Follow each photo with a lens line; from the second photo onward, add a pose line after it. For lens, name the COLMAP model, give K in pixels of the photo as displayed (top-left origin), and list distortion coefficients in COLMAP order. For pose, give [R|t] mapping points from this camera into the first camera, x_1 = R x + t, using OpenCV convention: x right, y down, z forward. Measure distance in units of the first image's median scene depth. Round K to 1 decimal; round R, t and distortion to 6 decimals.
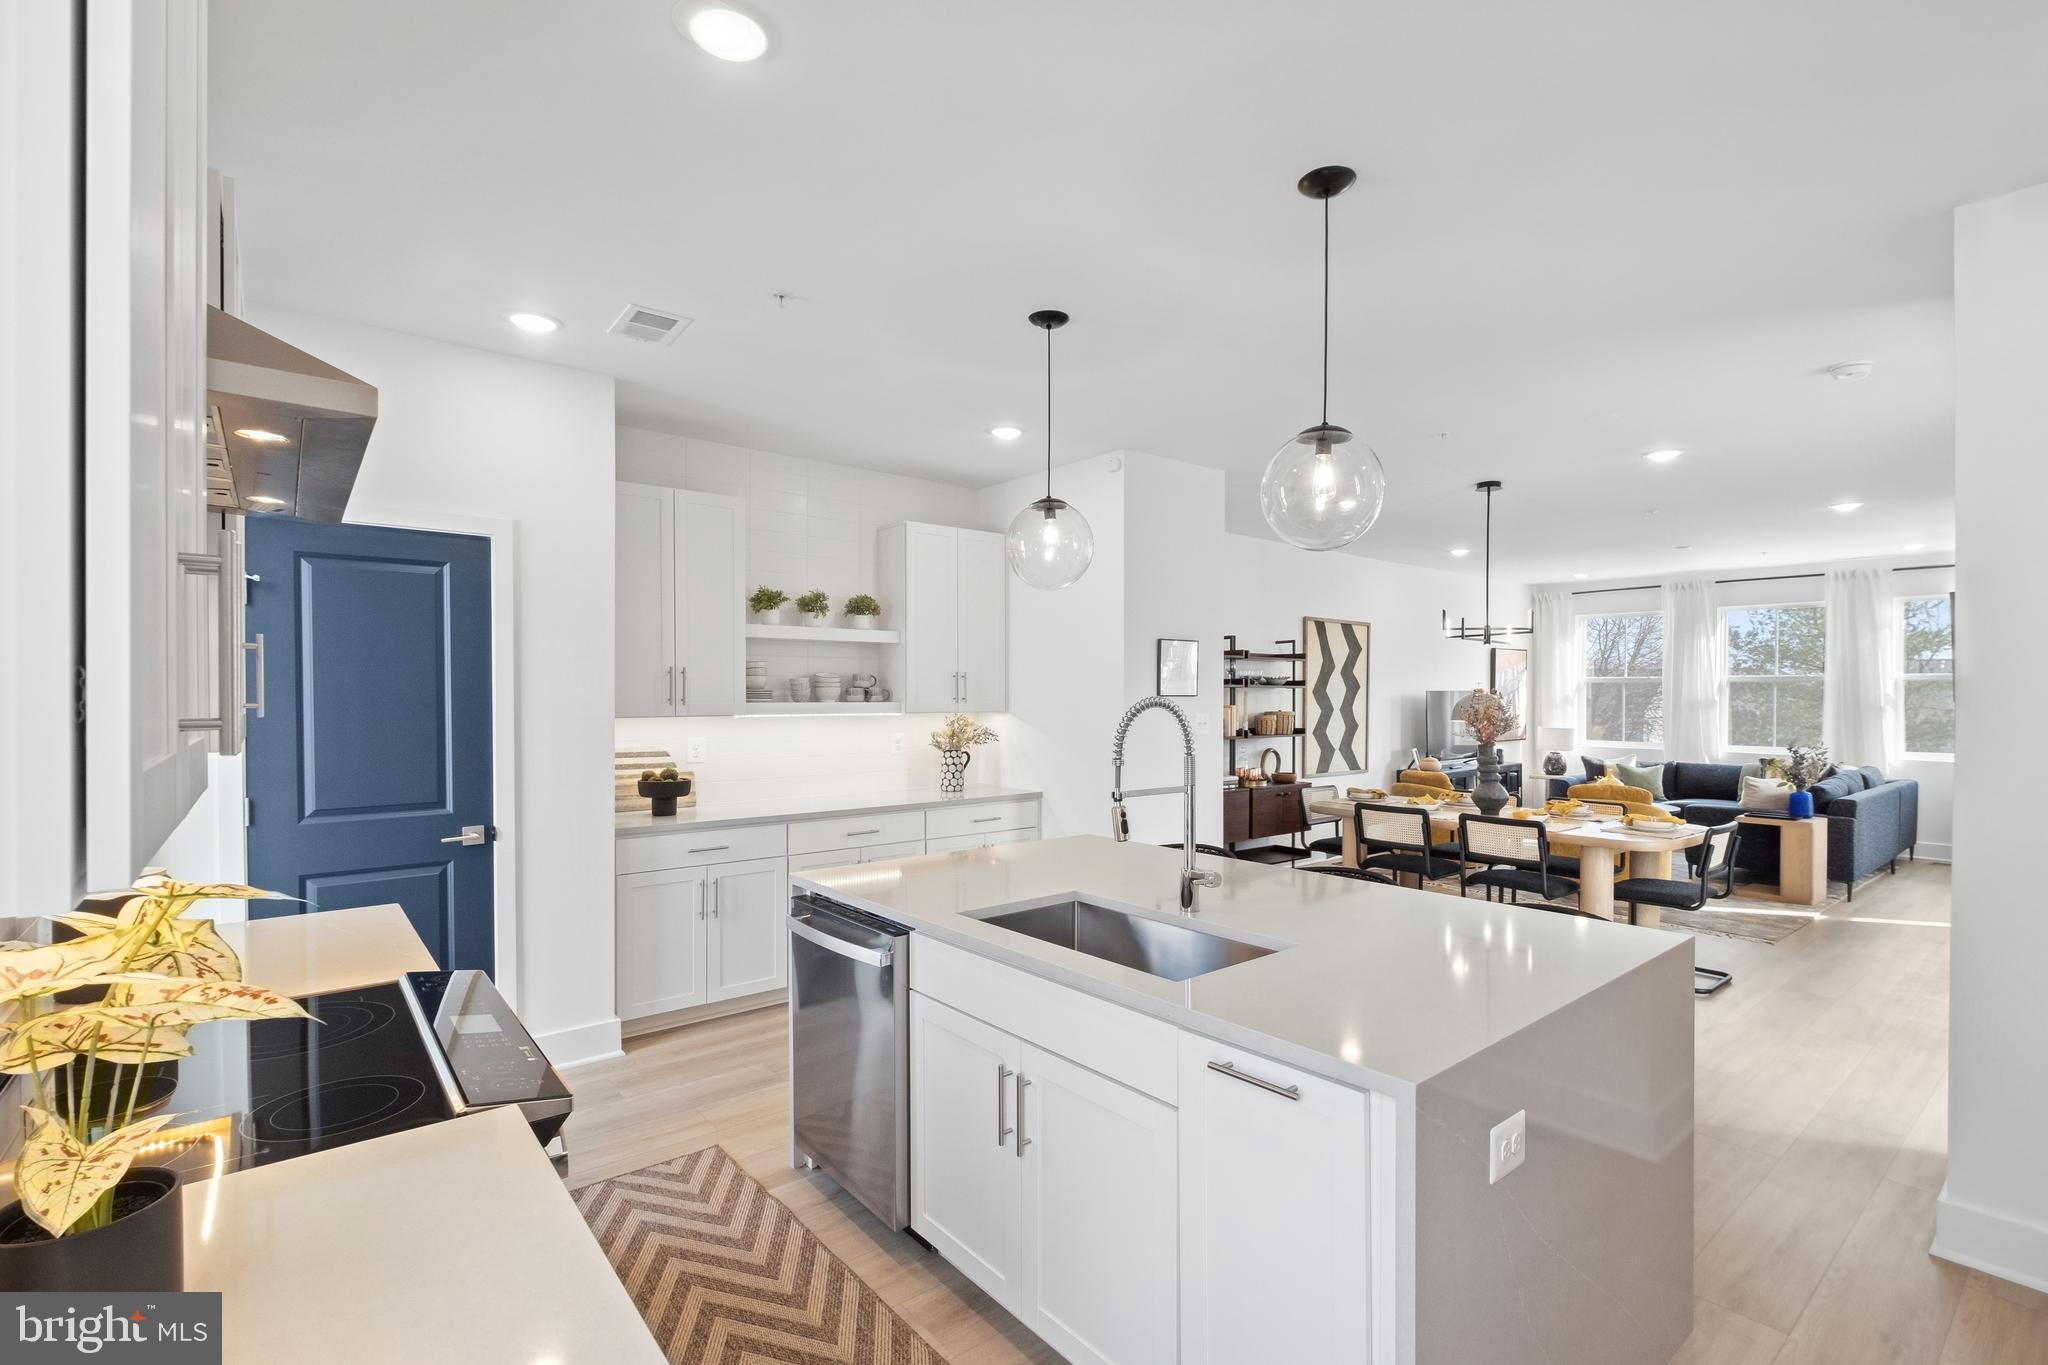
lens RADIAL K [[909.8, 0, 1024.0], [0, 909.8, 682.5], [0, 0, 1]] dist [-0.000701, -0.000258]
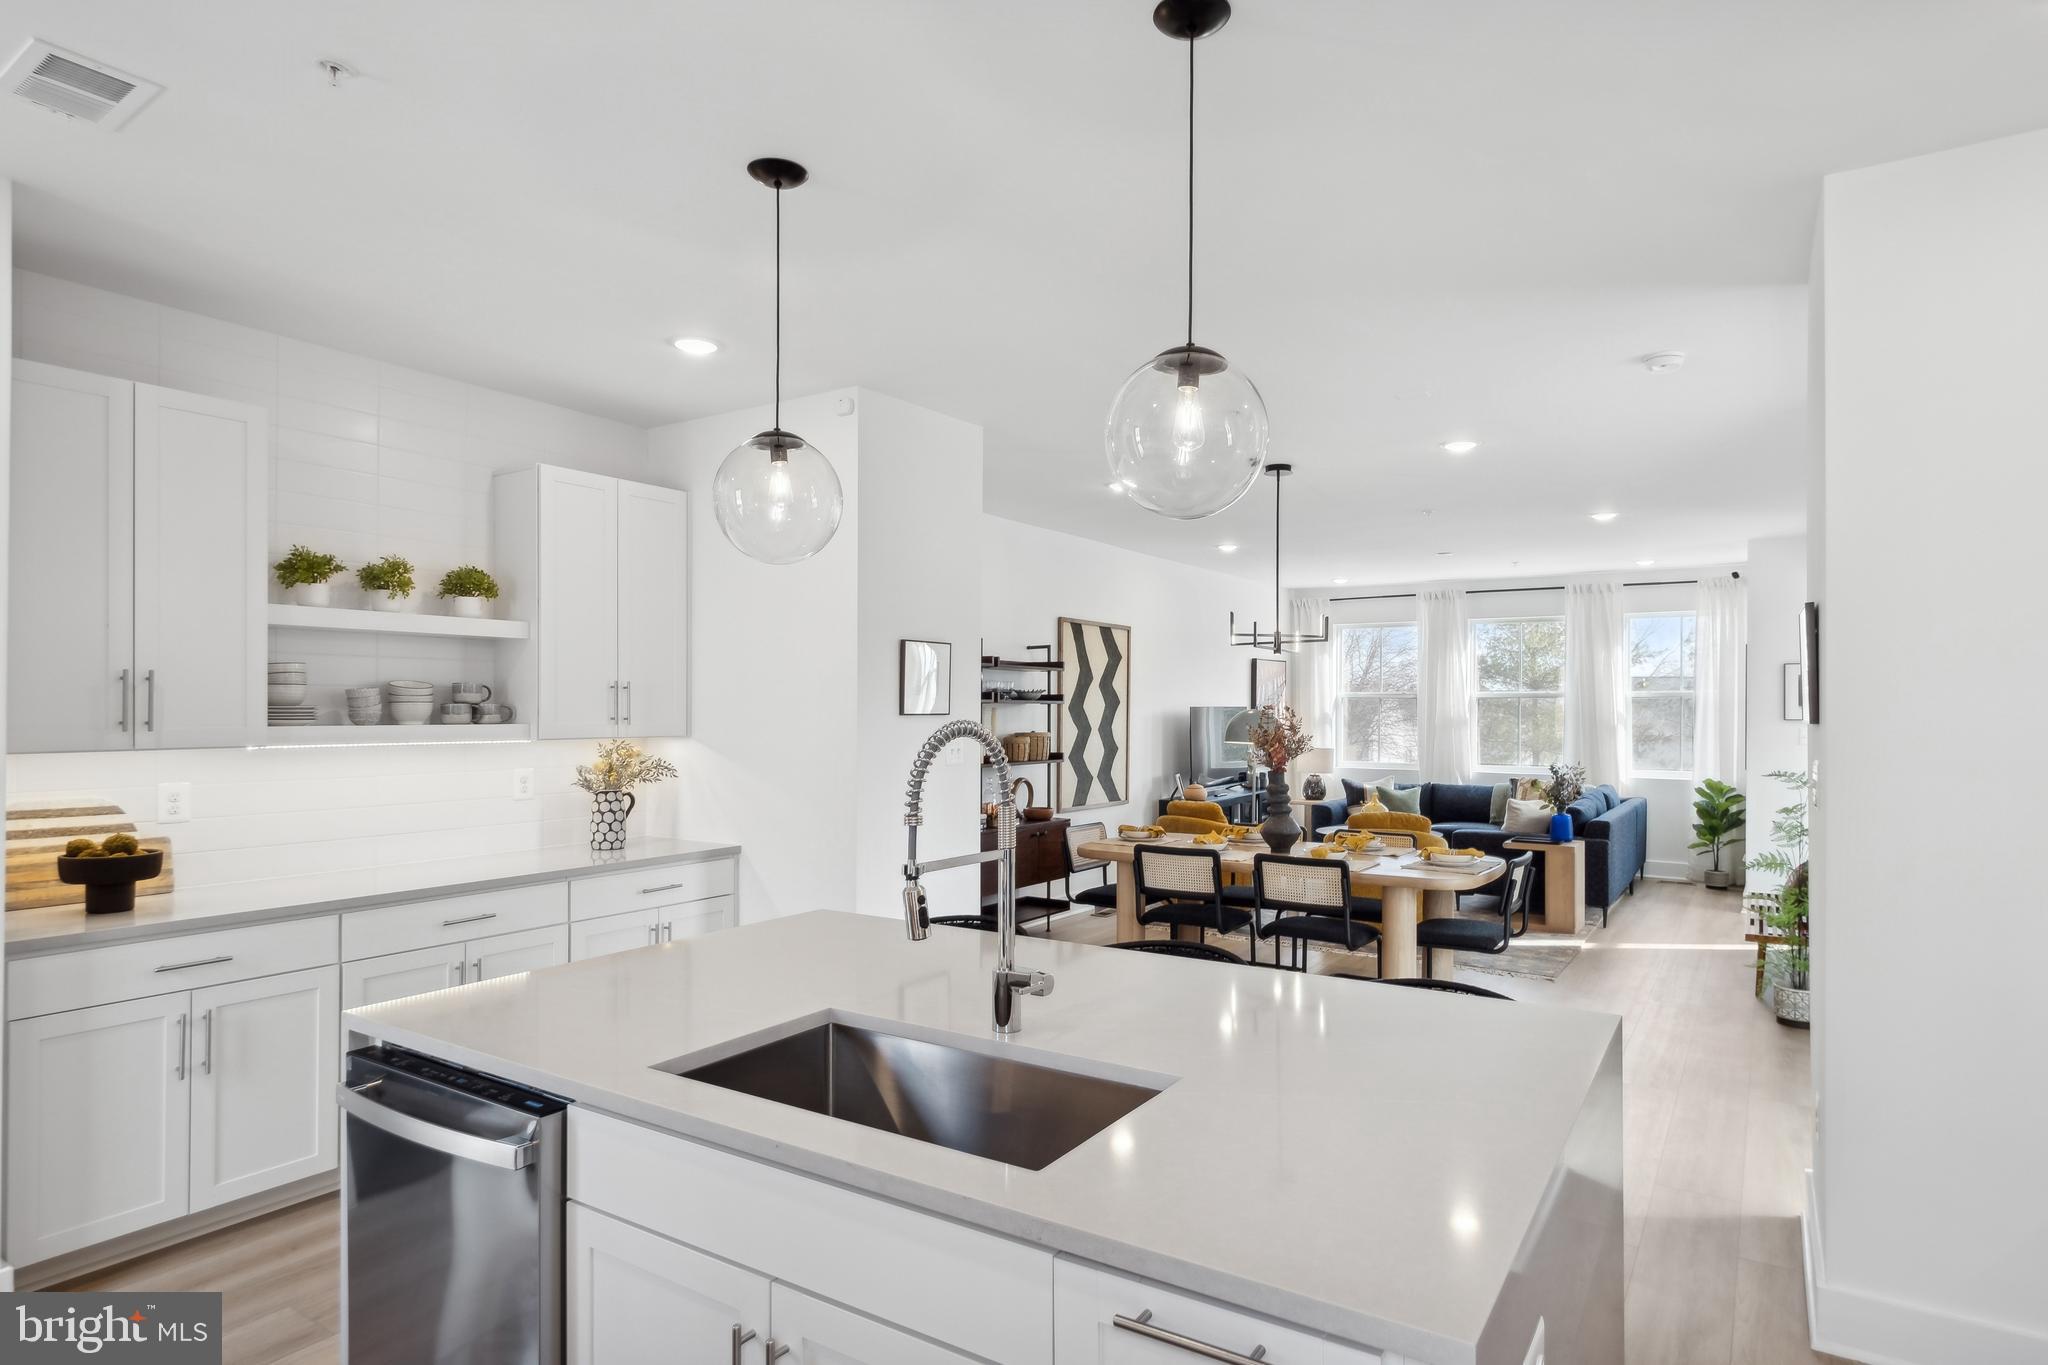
lens RADIAL K [[1082.7, 0, 1025.8], [0, 1082.7, 690.5], [0, 0, 1]] dist [0.004855, -0.001802]
pose [[0.952910, 0.005188, 0.303208, -0.026137], [-0.004048, 0.999982, -0.004388, -0.001835], [-0.303225, 0.002954, 0.952914, 0.101189]]
